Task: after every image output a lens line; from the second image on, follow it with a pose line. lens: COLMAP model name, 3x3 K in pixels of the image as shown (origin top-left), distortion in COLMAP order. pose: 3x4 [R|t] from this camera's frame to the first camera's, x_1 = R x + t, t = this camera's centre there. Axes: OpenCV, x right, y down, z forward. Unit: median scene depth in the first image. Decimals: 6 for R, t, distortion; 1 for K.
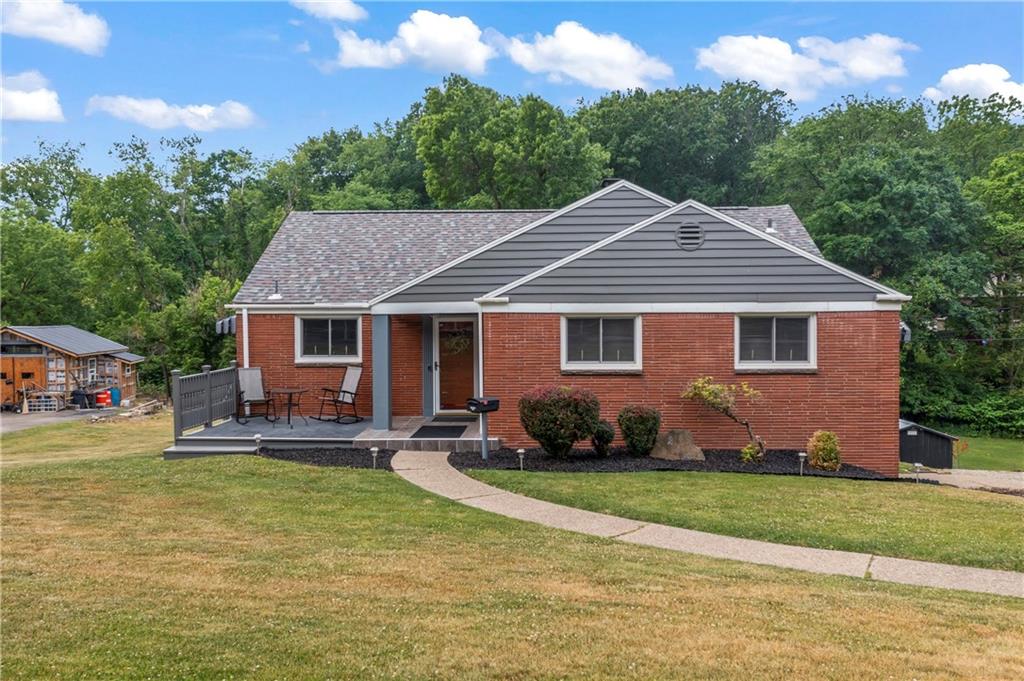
lens RADIAL K [[822.5, 0, 512.0], [0, 822.5, 340.5], [0, 0, 1]] dist [0.004599, 0.000765]
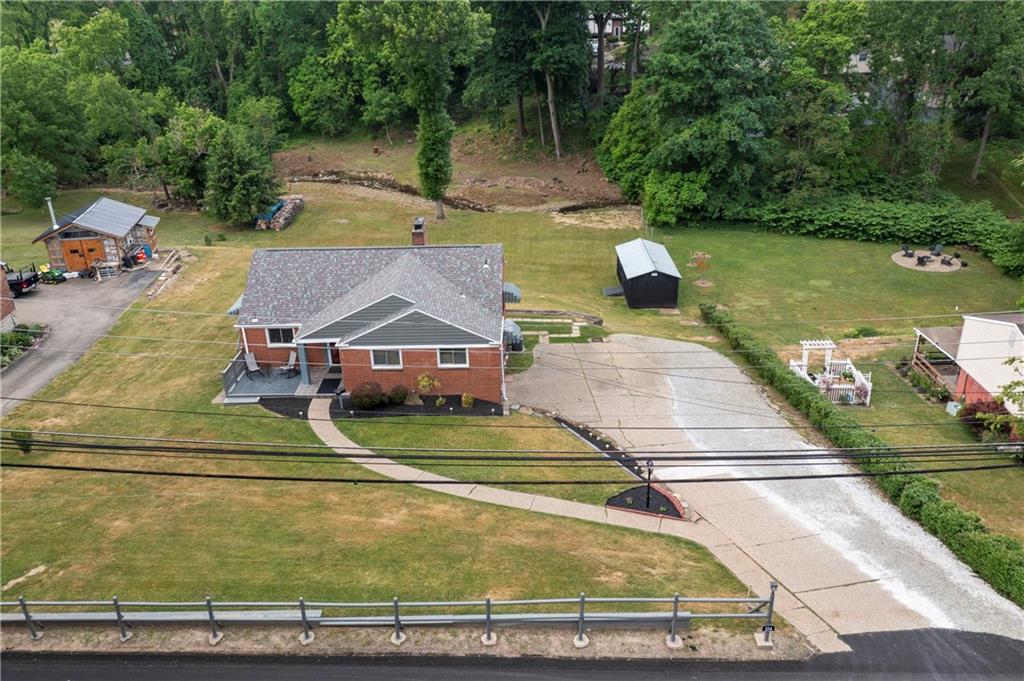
lens RADIAL K [[811.1, 0, 512.0], [0, 811.1, 340.5], [0, 0, 1]] dist [-0.005636, 0.003838]
pose [[0.999387, -0.030580, 0.017050, 0.337342], [0.021511, 0.920517, 0.390110, -0.758672], [-0.027624, -0.389504, 0.920610, -0.973608]]
